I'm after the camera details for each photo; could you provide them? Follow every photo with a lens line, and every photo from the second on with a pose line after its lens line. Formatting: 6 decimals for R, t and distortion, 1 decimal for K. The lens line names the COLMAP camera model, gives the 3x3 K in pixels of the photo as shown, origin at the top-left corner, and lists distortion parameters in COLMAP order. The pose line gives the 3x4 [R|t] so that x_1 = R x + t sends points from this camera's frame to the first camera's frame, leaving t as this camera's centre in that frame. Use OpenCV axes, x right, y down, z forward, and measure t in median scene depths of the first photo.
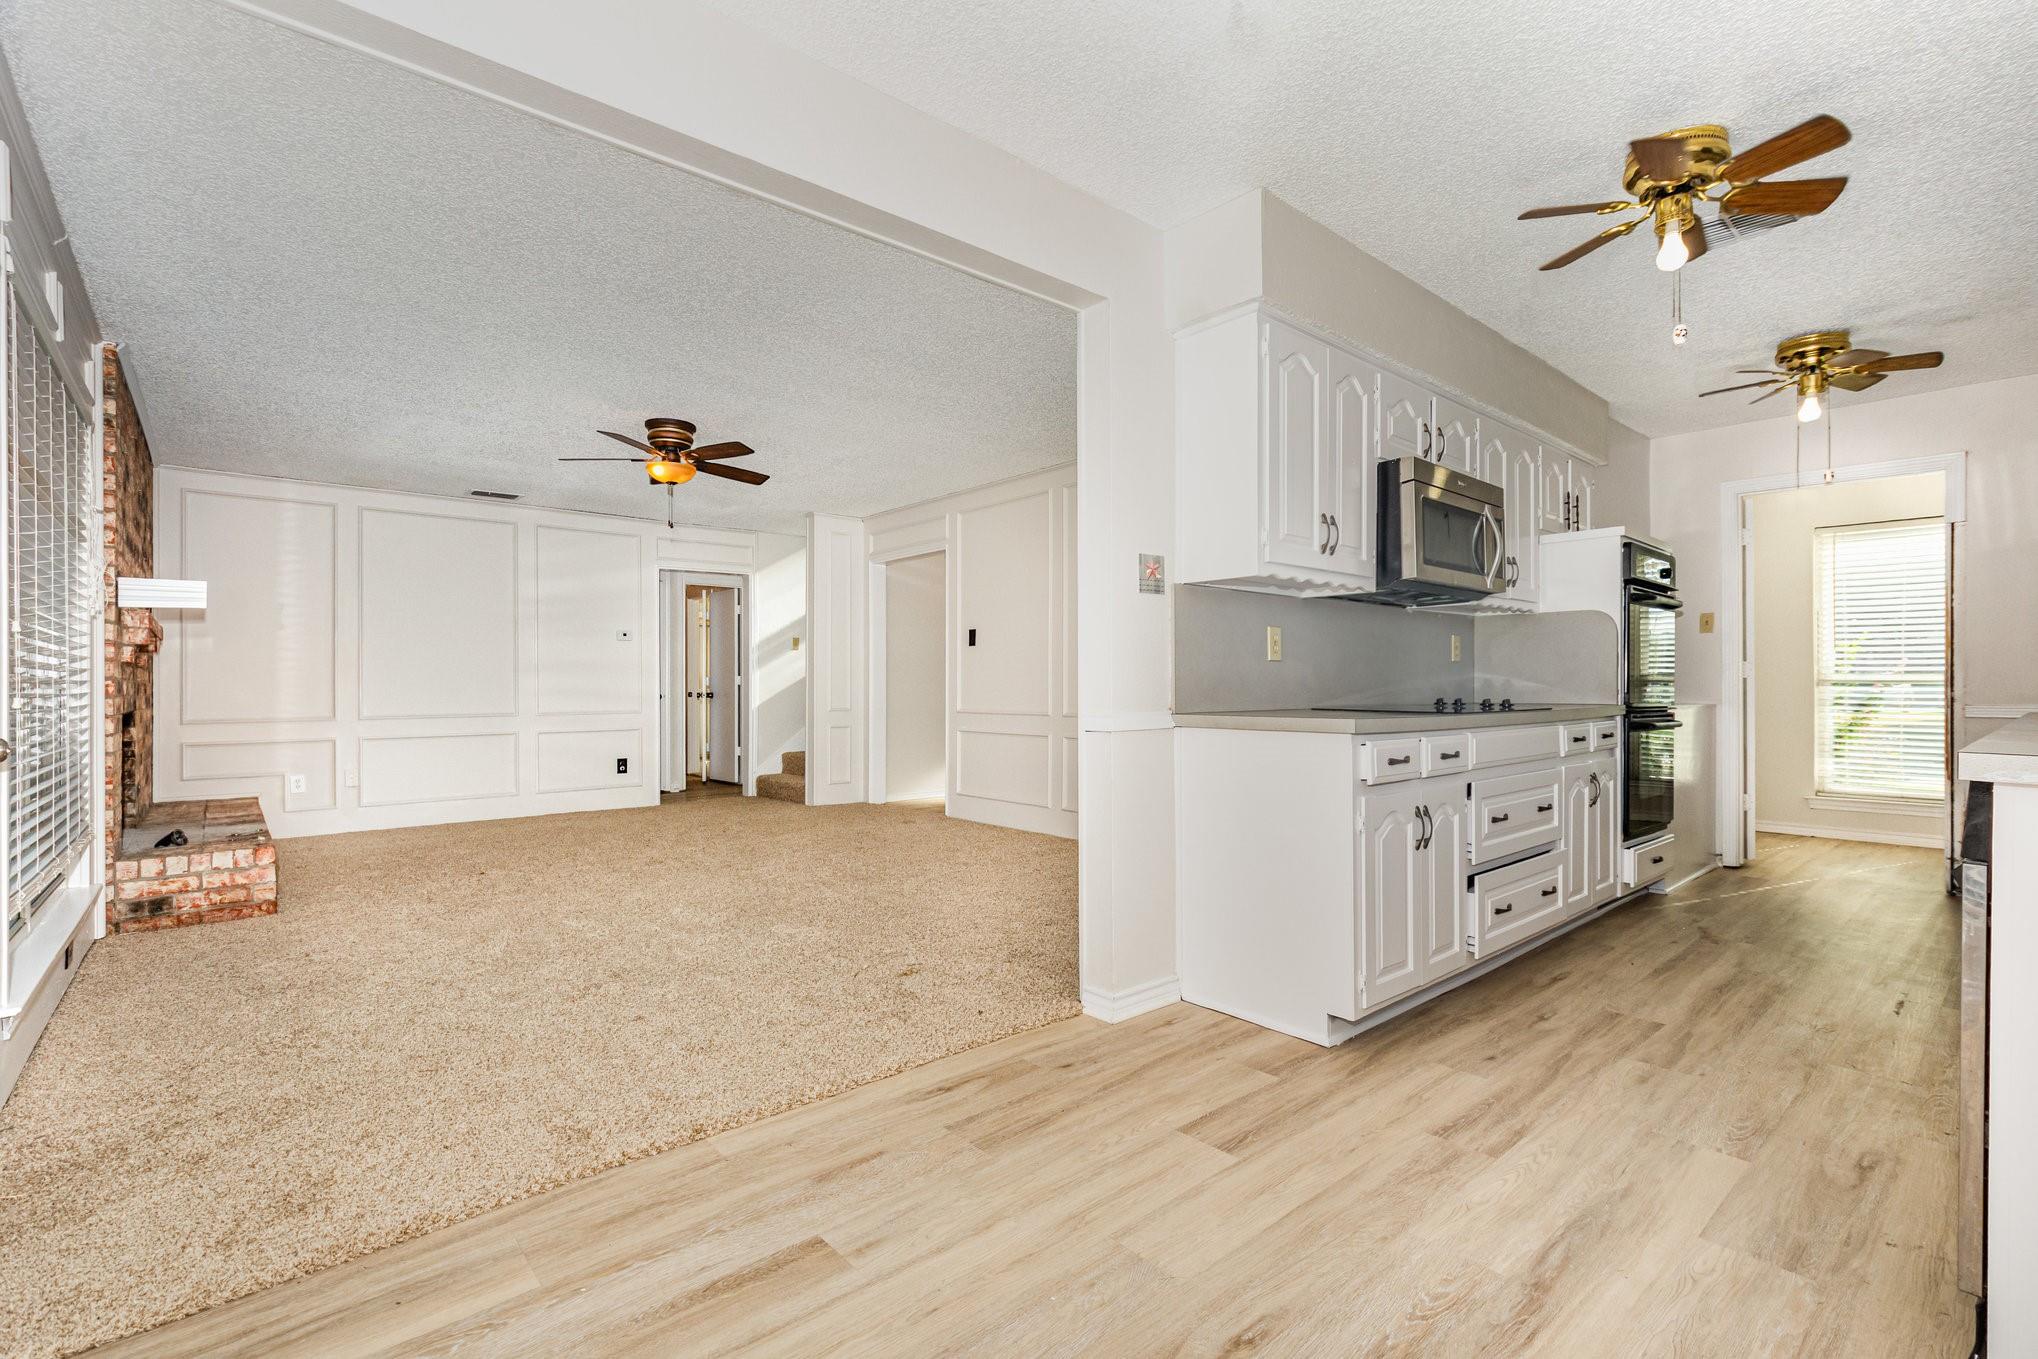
lens RADIAL K [[918.7, 0, 1021.0], [0, 918.7, 683.5], [0, 0, 1]] dist [0.003305, 0.000362]
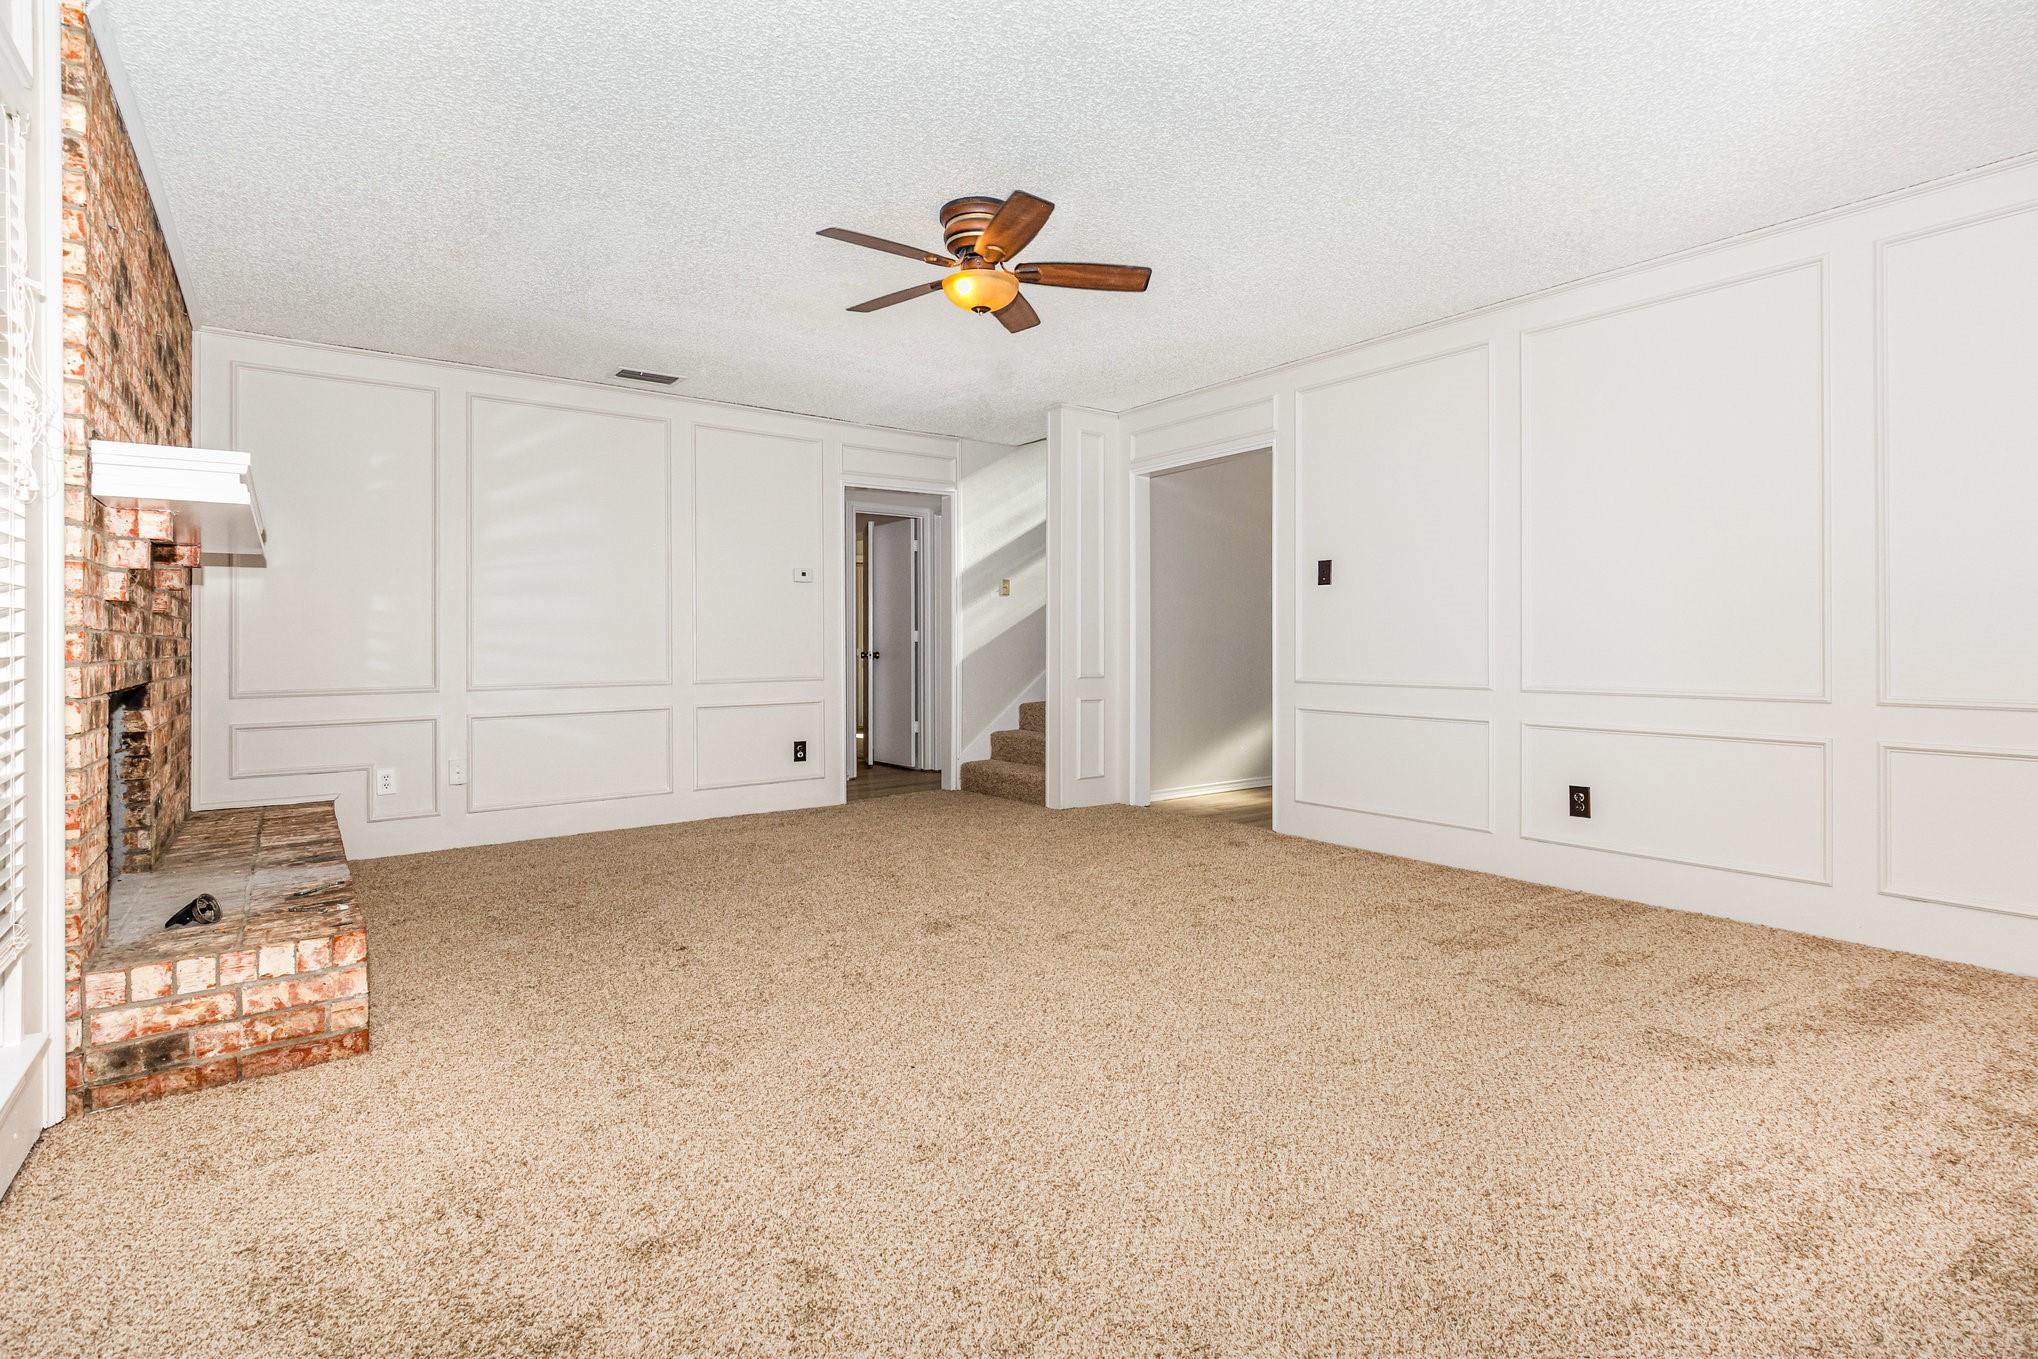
lens RADIAL K [[918.7, 0, 990.0], [0, 918.7, 639.5], [0, 0, 1]] dist [0.003305, 0.000362]
pose [[0.997584, -0.000002, -0.069474, -0.402260], [-0.000079, 0.999999, -0.001159, 0.000987], [0.069474, 0.001162, 0.997583, 0.478967]]
